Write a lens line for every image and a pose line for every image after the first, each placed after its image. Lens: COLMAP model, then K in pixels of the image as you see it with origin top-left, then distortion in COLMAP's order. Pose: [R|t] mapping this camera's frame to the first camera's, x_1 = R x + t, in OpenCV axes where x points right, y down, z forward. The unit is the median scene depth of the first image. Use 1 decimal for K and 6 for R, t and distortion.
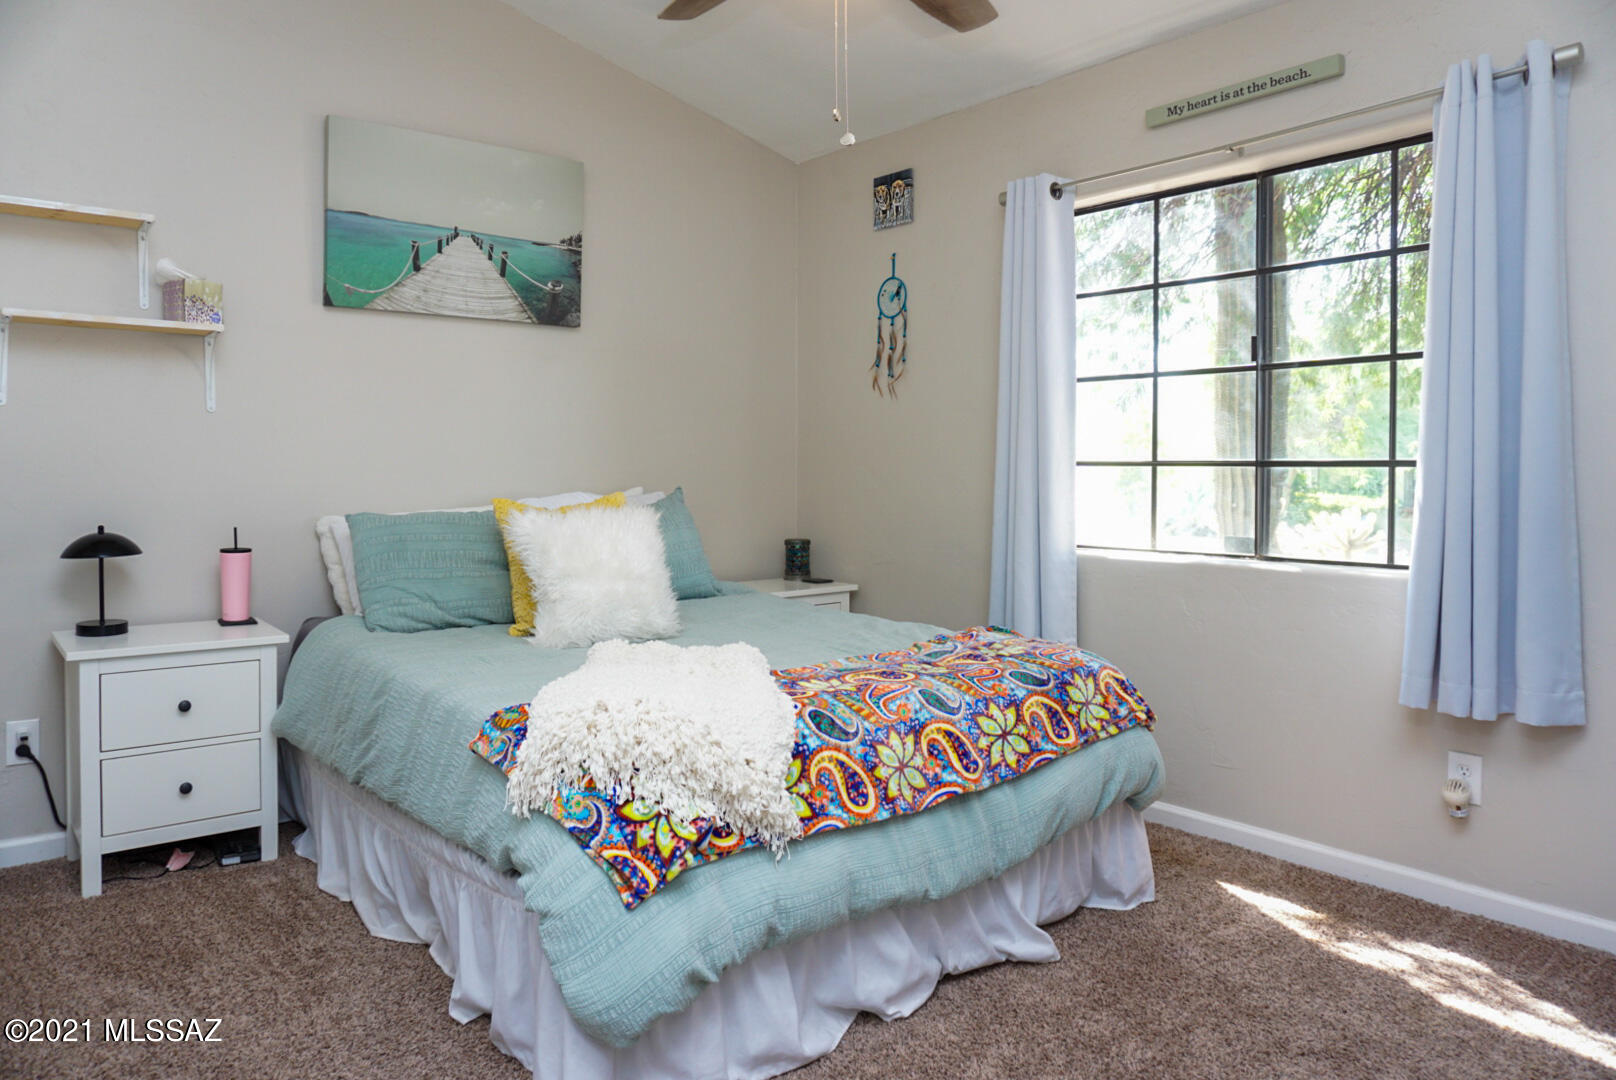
lens RADIAL K [[1105.6, 0, 830.3], [0, 1105.6, 530.6], [0, 0, 1]] dist [-0.004649, -0.000568]
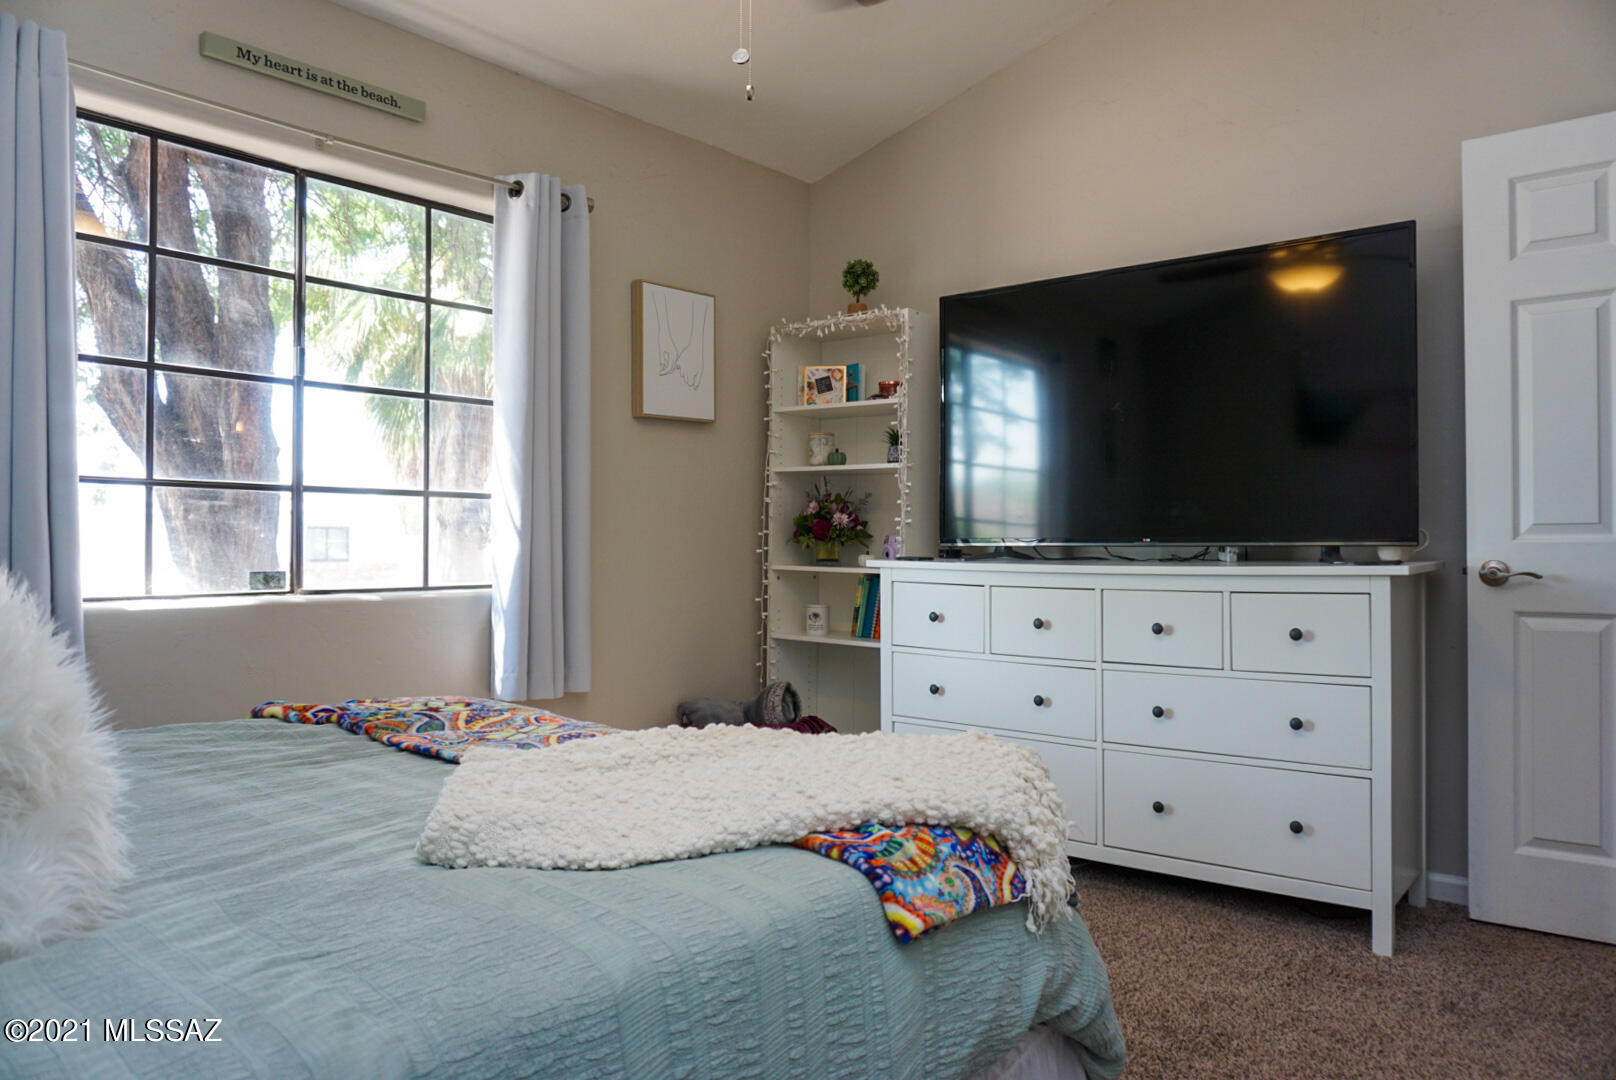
lens RADIAL K [[1105.6, 0, 830.3], [0, 1105.6, 530.6], [0, 0, 1]] dist [-0.004649, -0.000568]
pose [[-0.179298, 0.003620, 0.983788, -0.677414], [0.045538, 0.998952, 0.004624, -0.012403], [-0.982740, 0.045628, -0.179275, 0.870610]]
